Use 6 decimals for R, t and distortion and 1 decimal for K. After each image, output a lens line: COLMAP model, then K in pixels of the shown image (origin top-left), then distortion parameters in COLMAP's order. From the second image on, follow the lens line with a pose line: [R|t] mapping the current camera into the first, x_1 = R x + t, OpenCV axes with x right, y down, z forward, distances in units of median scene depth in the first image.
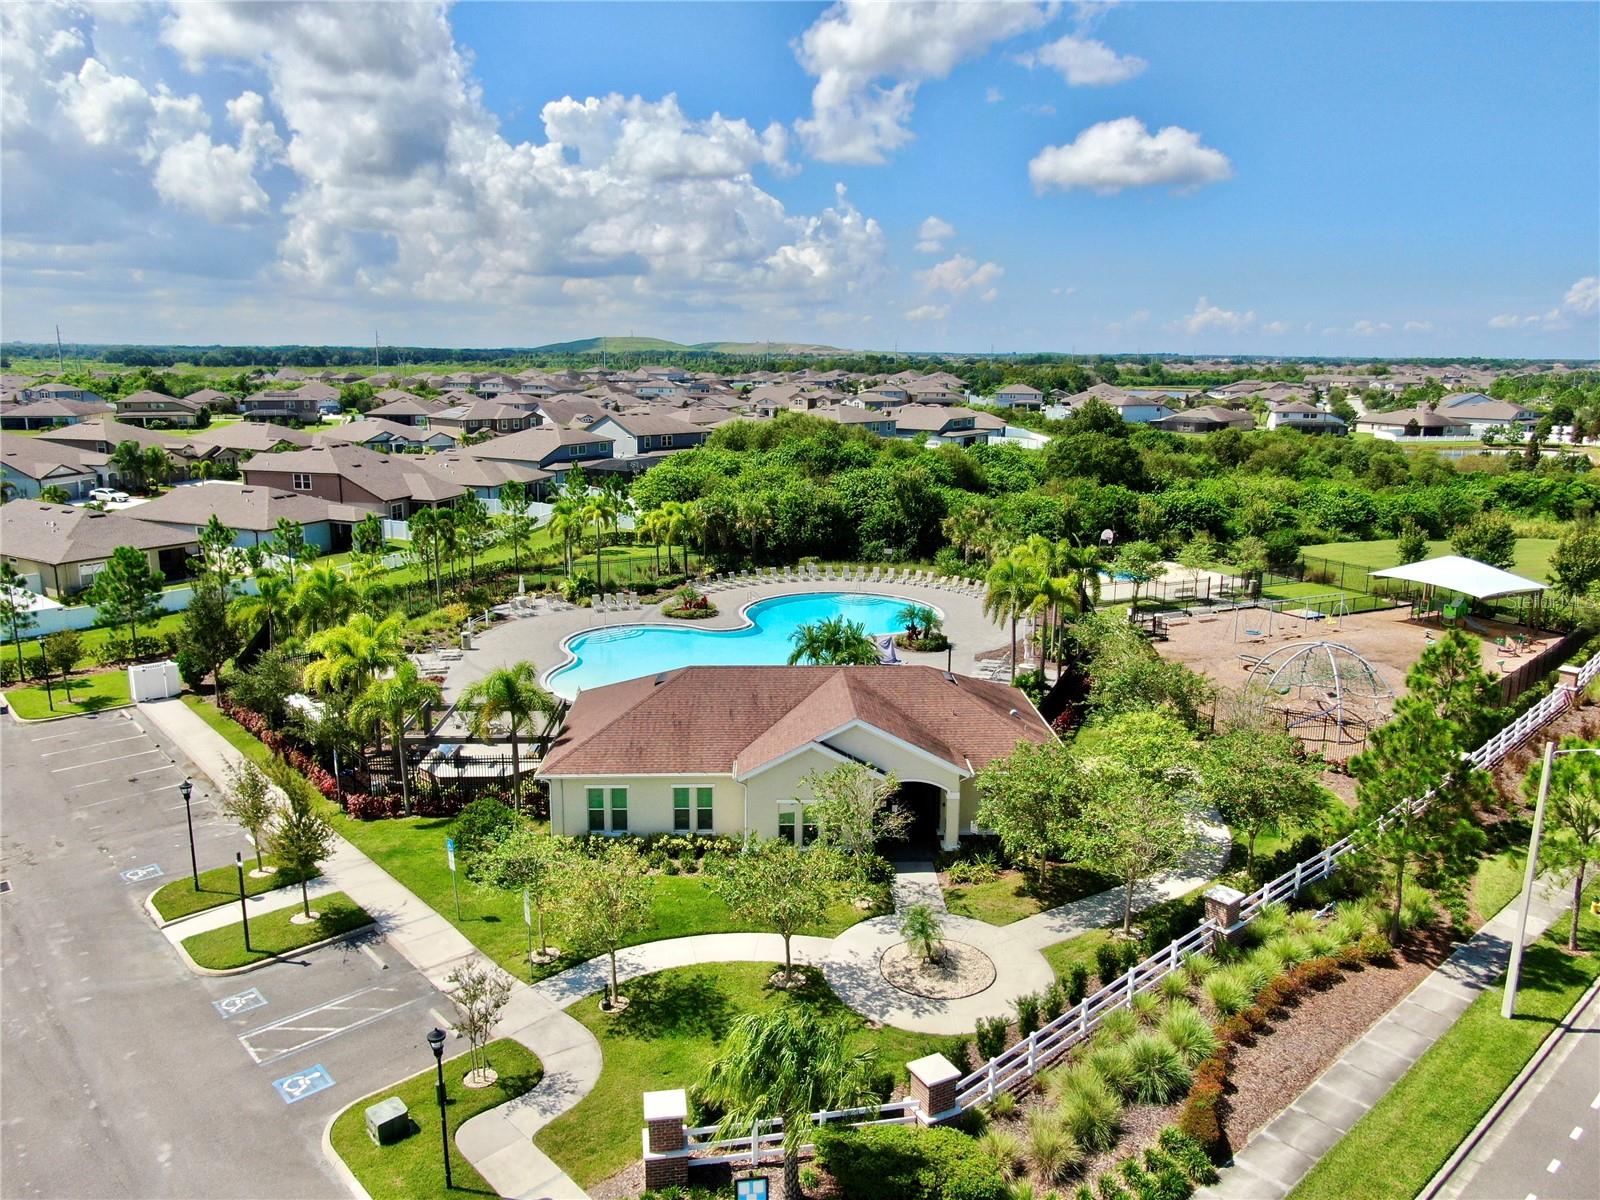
lens RADIAL K [[1158.5, 0, 802.3], [0, 1158.5, 592.6], [0, 0, 1]] dist [-0.010126, 0.003481]
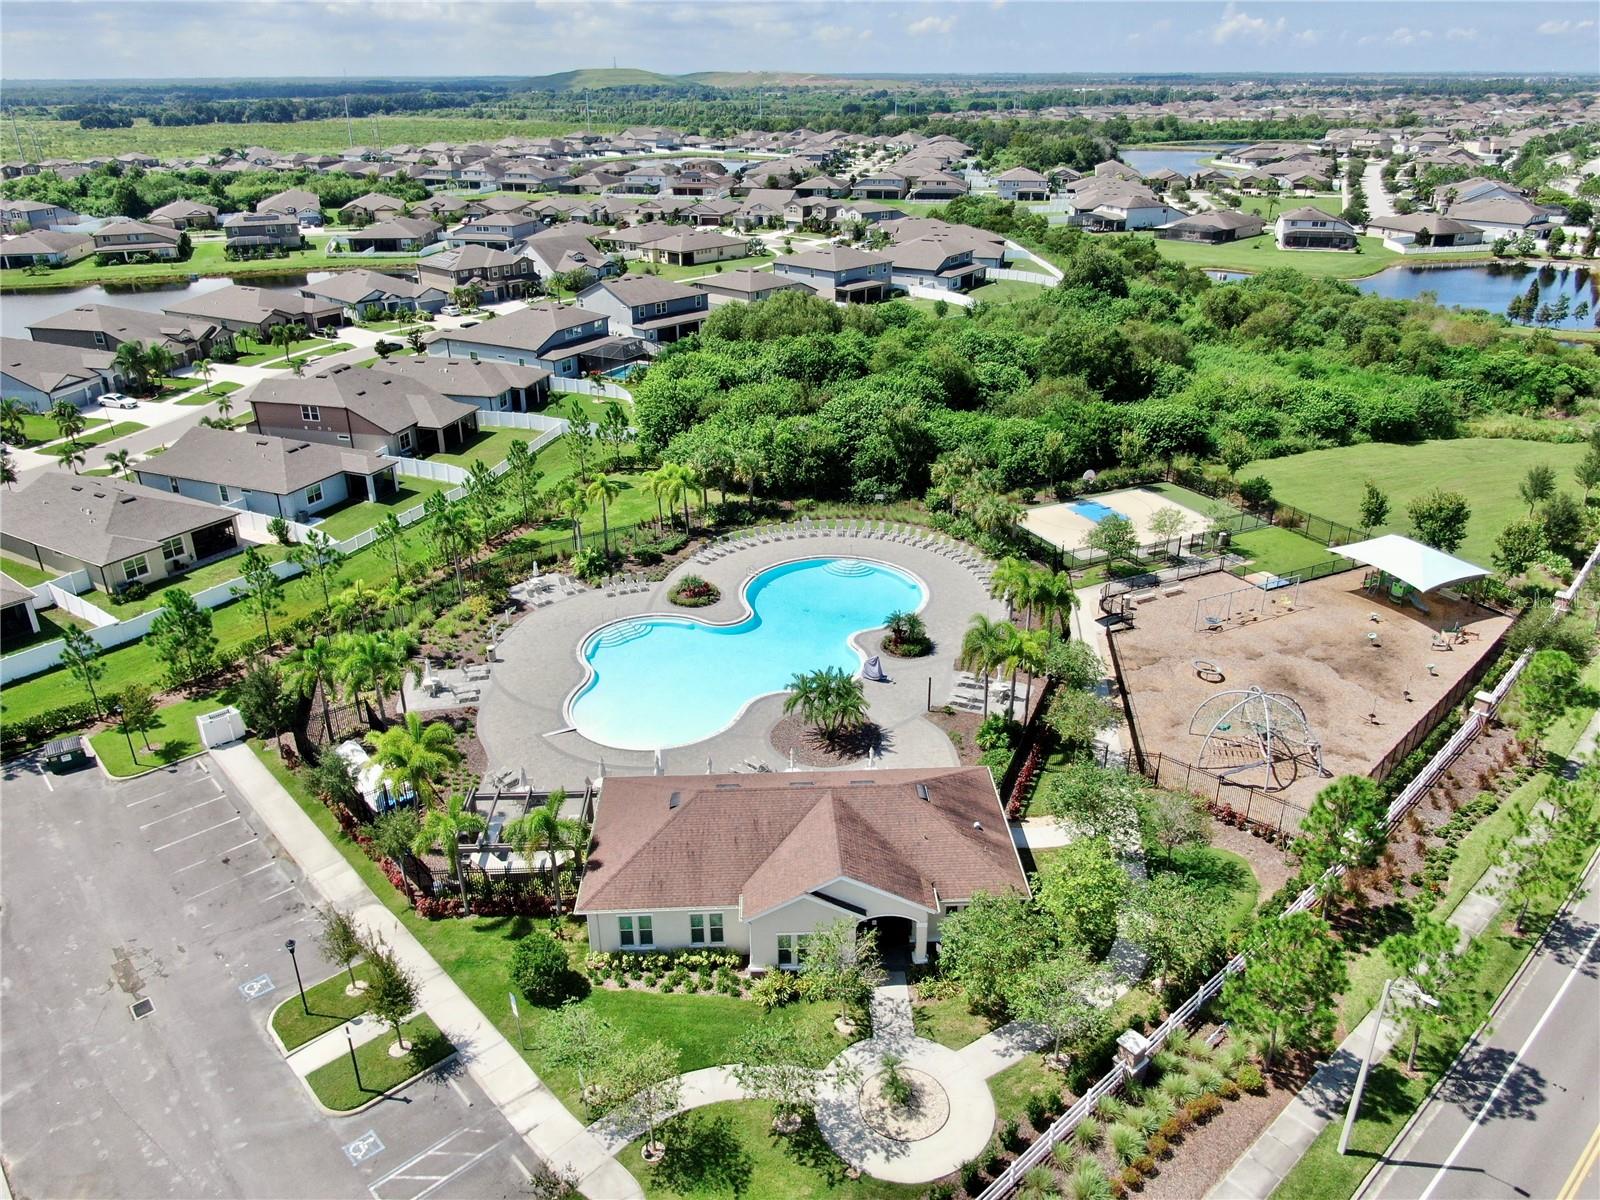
lens RADIAL K [[1158.5, 0, 802.3], [0, 1158.5, 592.6], [0, 0, 1]] dist [-0.010126, 0.003481]
pose [[0.999892, -0.014503, -0.002353, 0.006927], [0.014669, 0.976270, 0.216060, -0.221017], [-0.000837, -0.216071, 0.976377, -0.053997]]
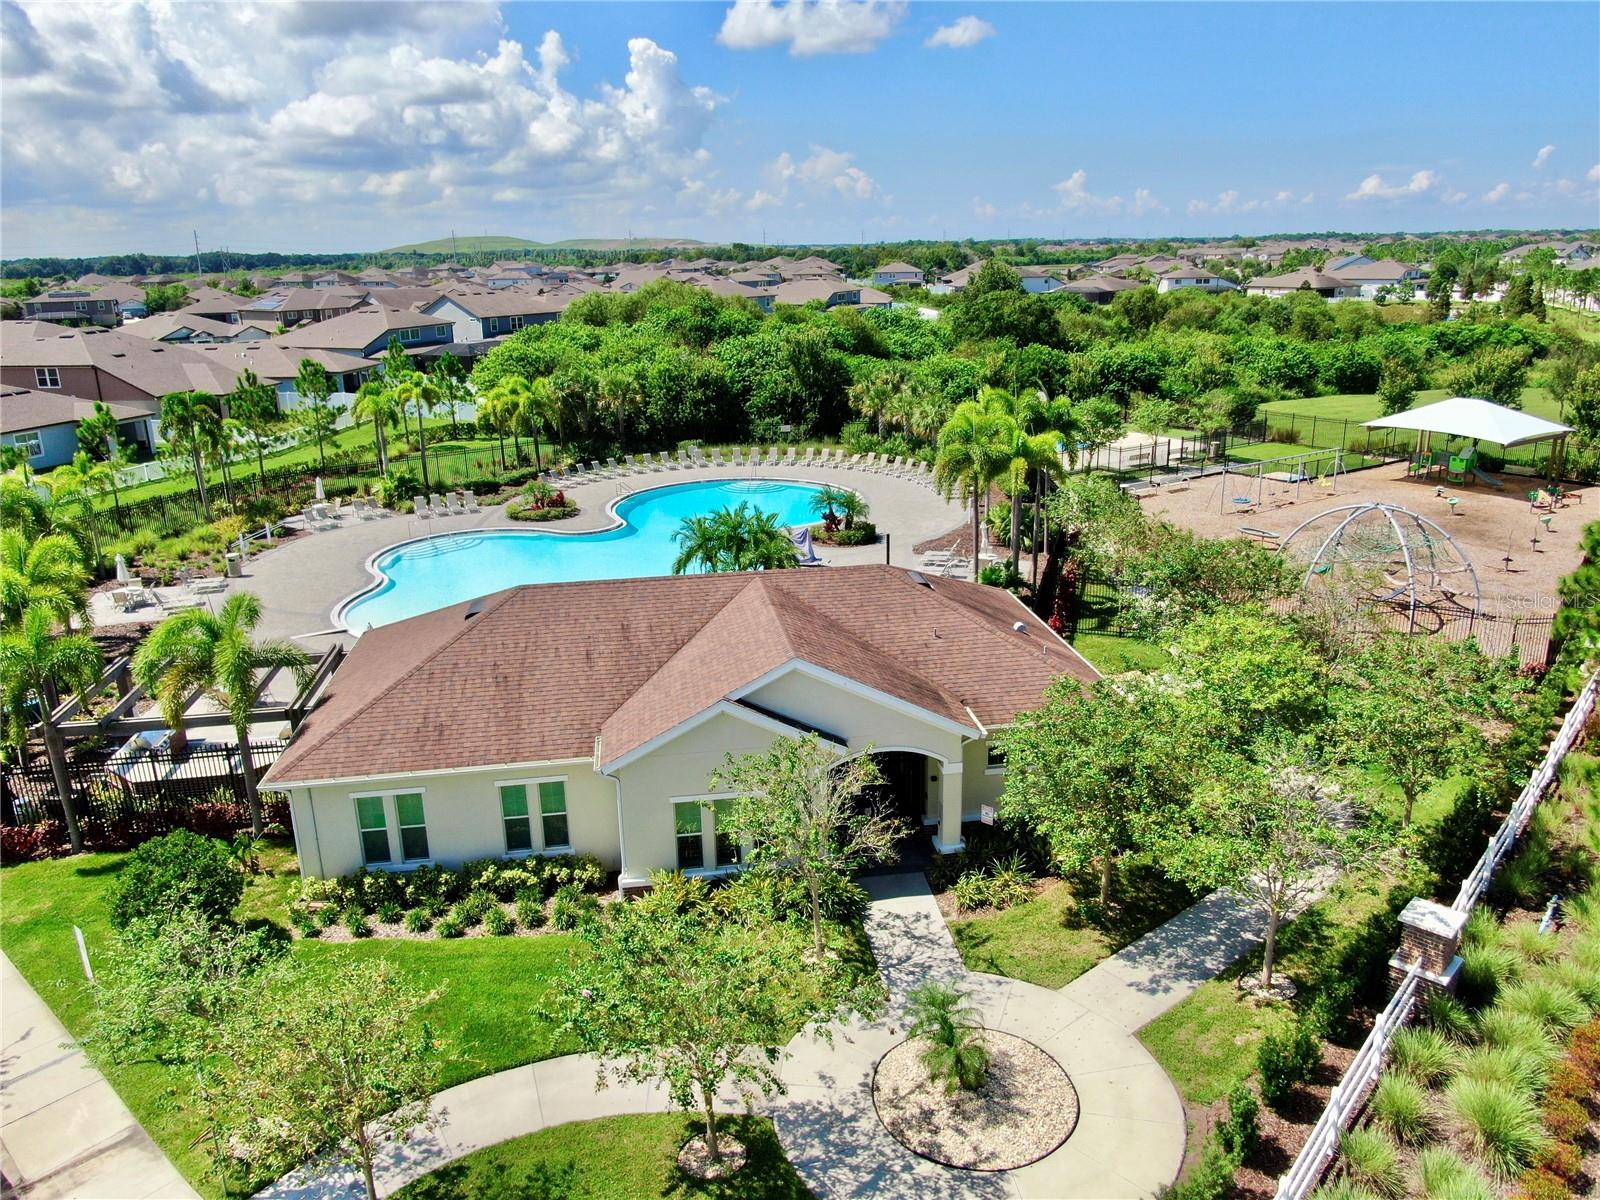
lens RADIAL K [[1158.5, 0, 802.3], [0, 1158.5, 592.6], [0, 0, 1]] dist [-0.010126, 0.003481]
pose [[0.993345, -0.058941, 0.098954, -0.003594], [0.050309, 0.994887, 0.087573, 0.011226], [-0.103610, -0.082012, 0.991231, 0.204991]]
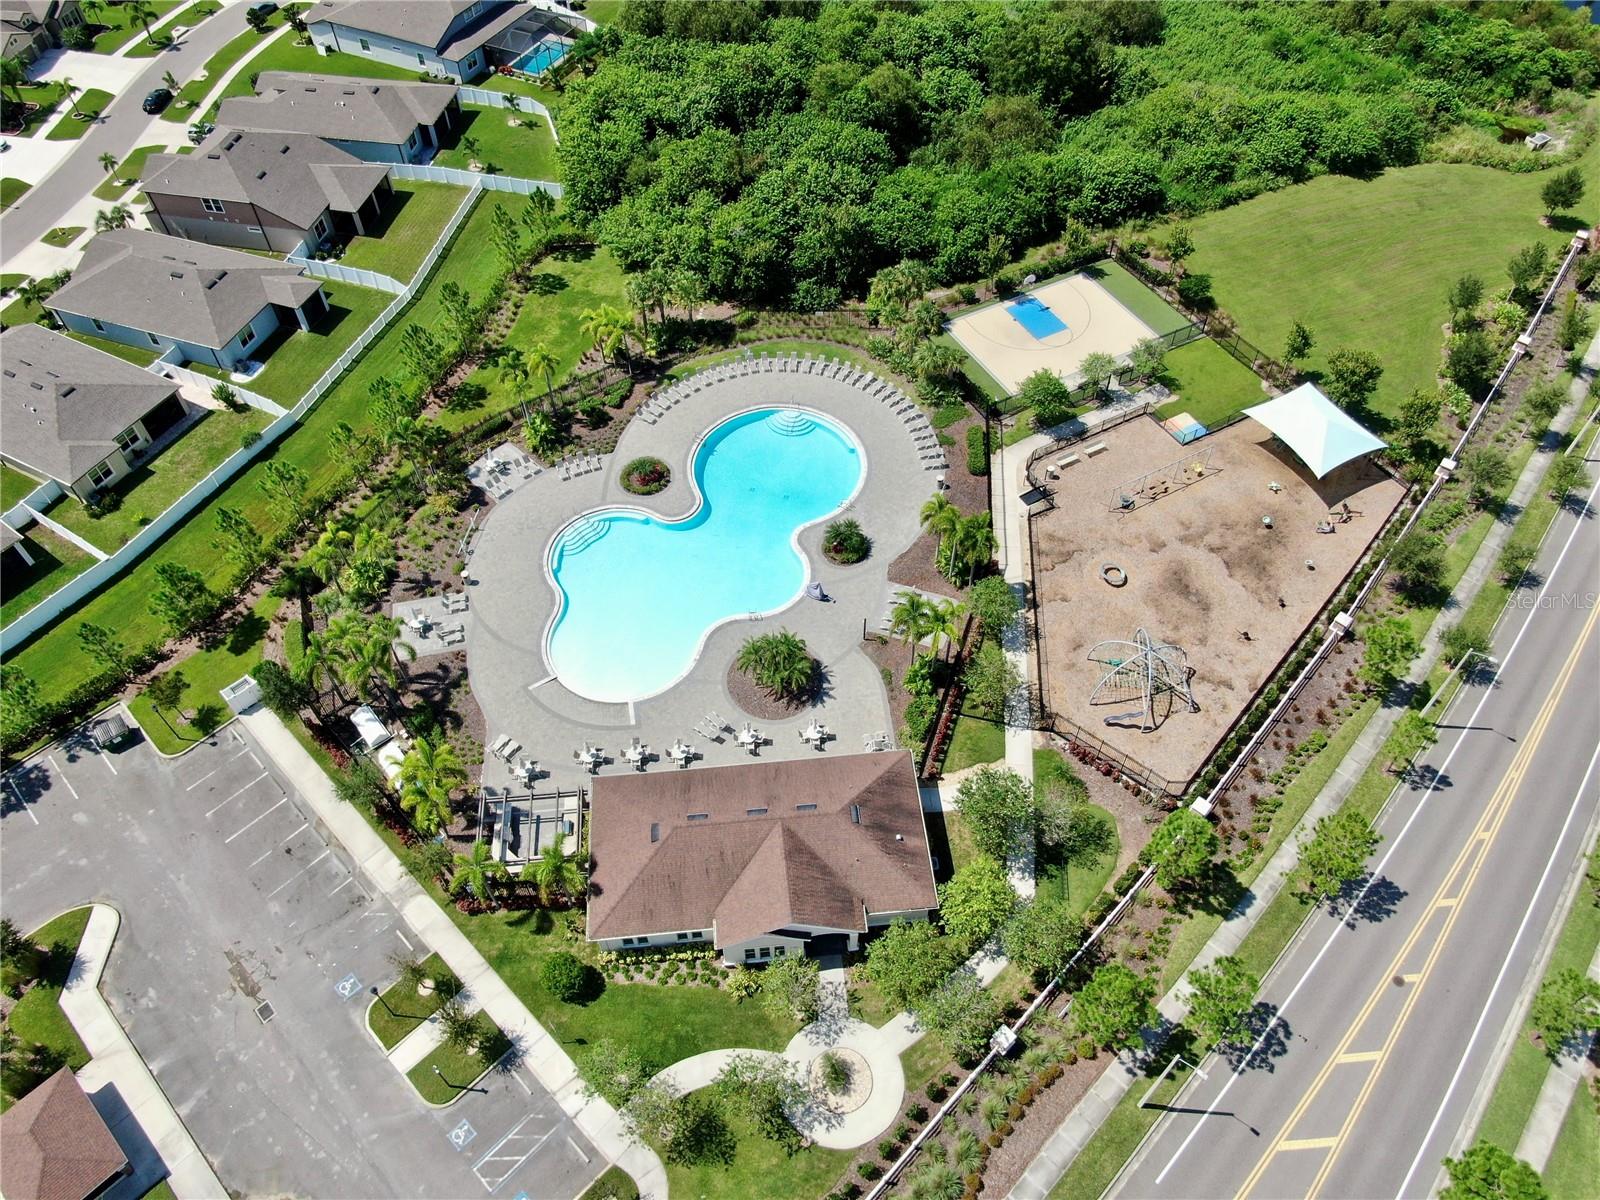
lens RADIAL K [[1158.5, 0, 802.3], [0, 1158.5, 592.6], [0, 0, 1]] dist [-0.010126, 0.003481]
pose [[0.998182, -0.056077, 0.022075, 0.026469], [0.029817, 0.777851, 0.627741, -0.614713], [-0.052373, -0.625942, 0.778109, 0.033879]]
